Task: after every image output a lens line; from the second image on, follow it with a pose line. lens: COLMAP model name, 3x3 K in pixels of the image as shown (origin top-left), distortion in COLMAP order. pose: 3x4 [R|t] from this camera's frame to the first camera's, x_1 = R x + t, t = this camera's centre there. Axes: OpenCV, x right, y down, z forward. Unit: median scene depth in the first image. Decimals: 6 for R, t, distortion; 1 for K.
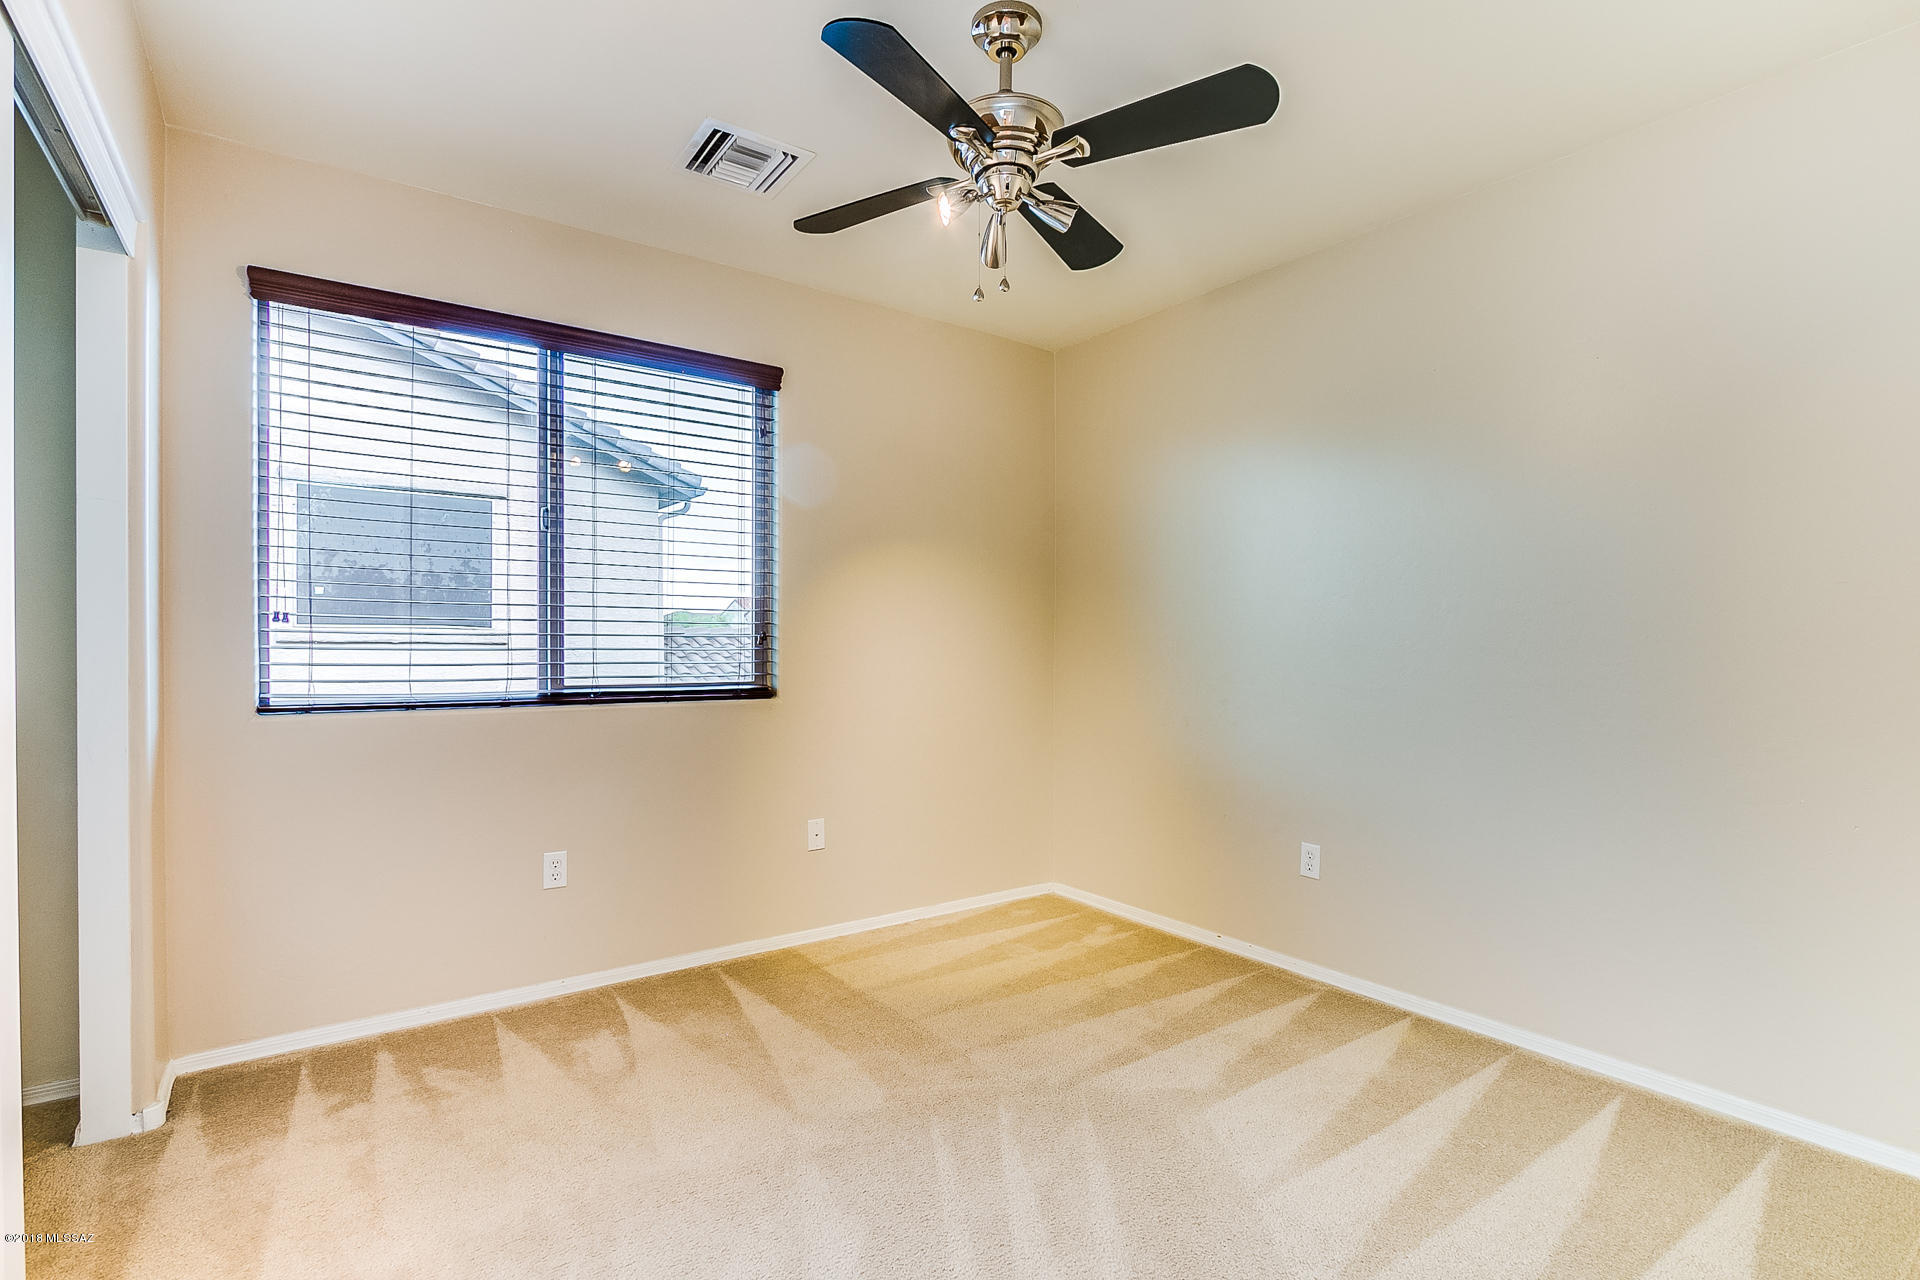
lens RADIAL K [[914.9, 0, 943.6], [0, 914.9, 666.7], [0, 0, 1]] dist [-0.018188, 0.001100]
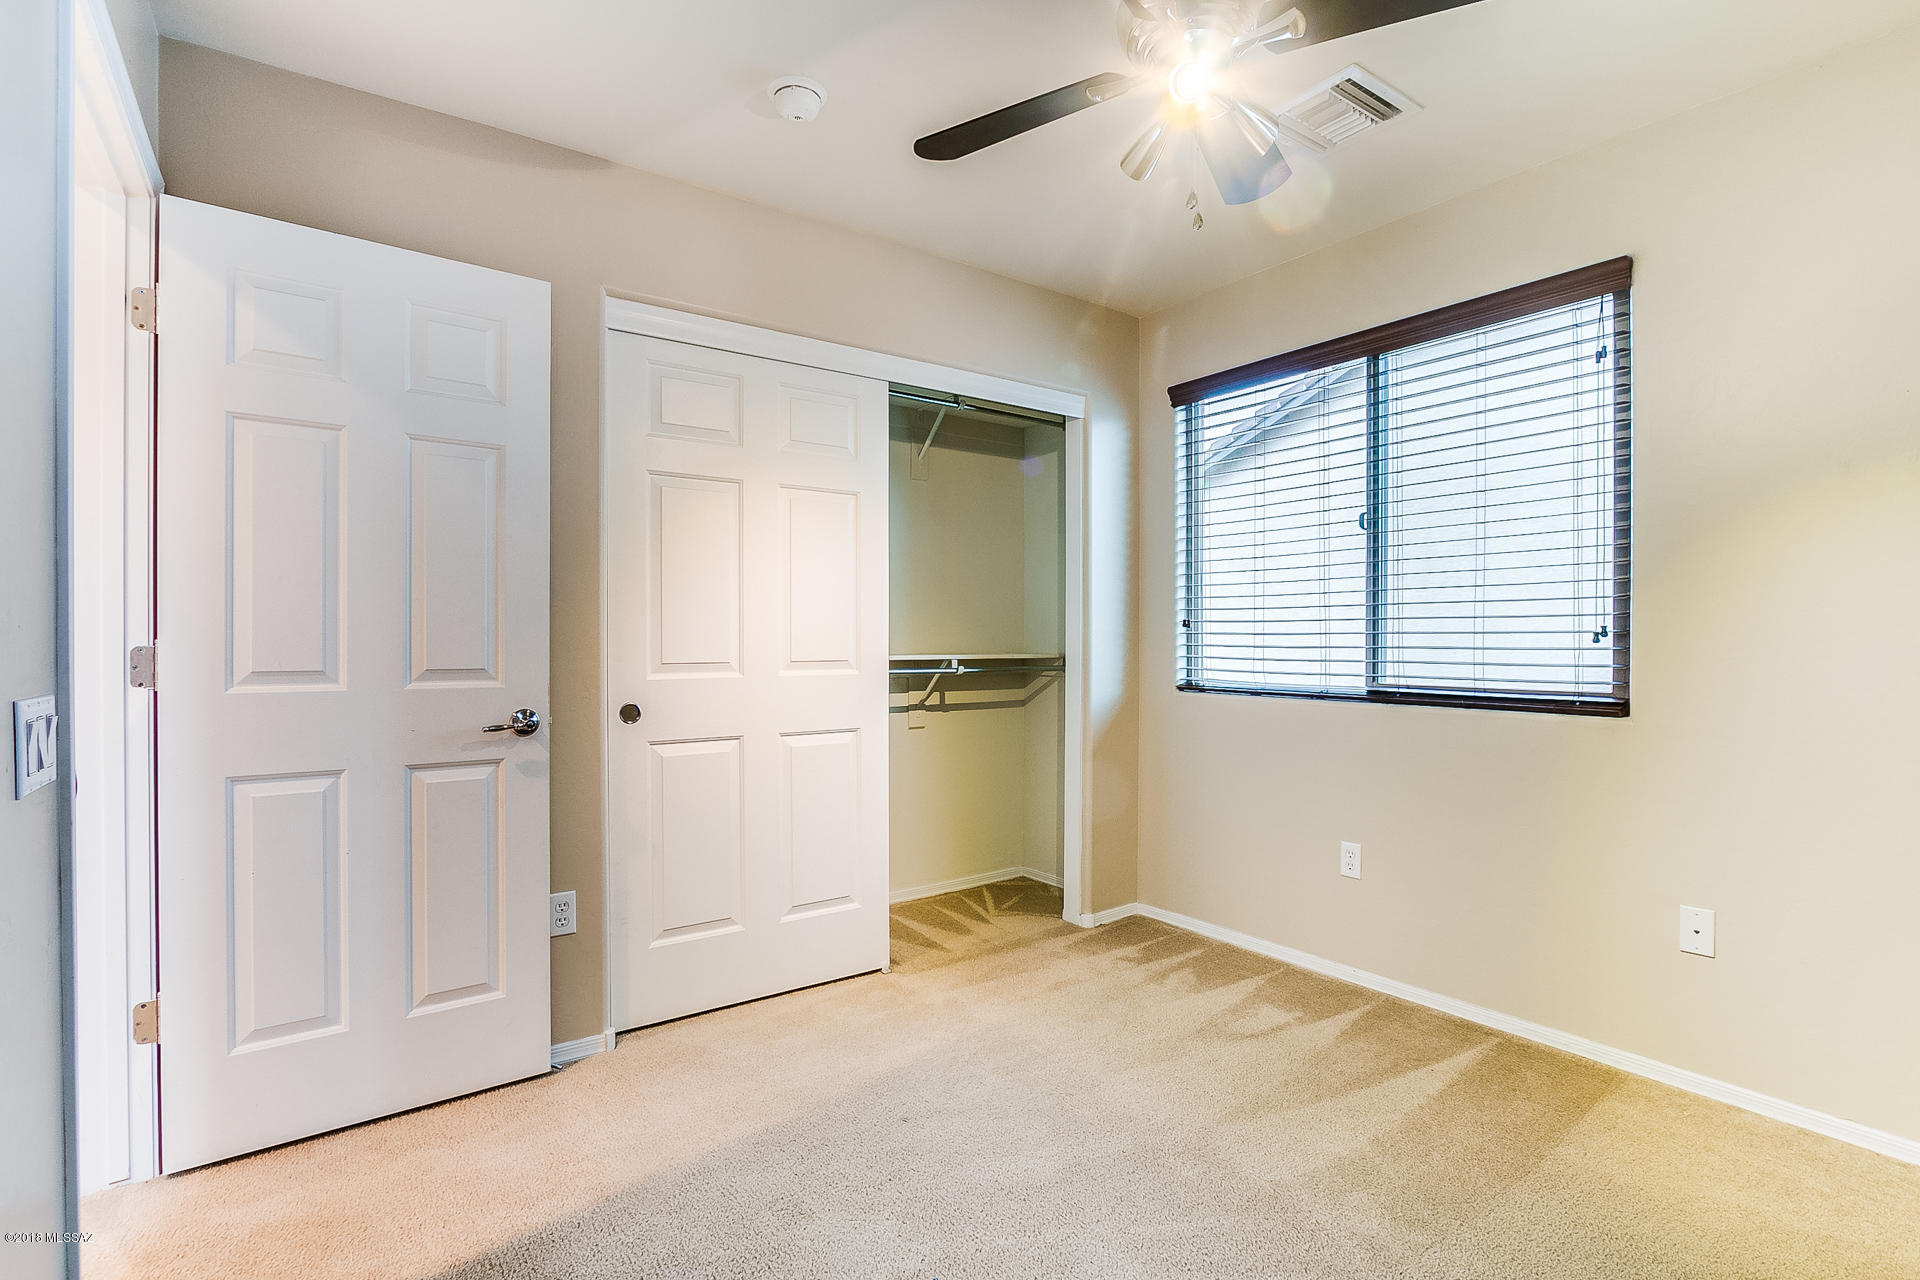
lens RADIAL K [[914.9, 0, 943.6], [0, 914.9, 666.7], [0, 0, 1]] dist [-0.018188, 0.001100]
pose [[-0.019517, 0.022214, -0.999563, 0.635470], [-0.027843, 0.999353, 0.022753, -0.007828], [0.999422, 0.028275, -0.018885, 0.570906]]
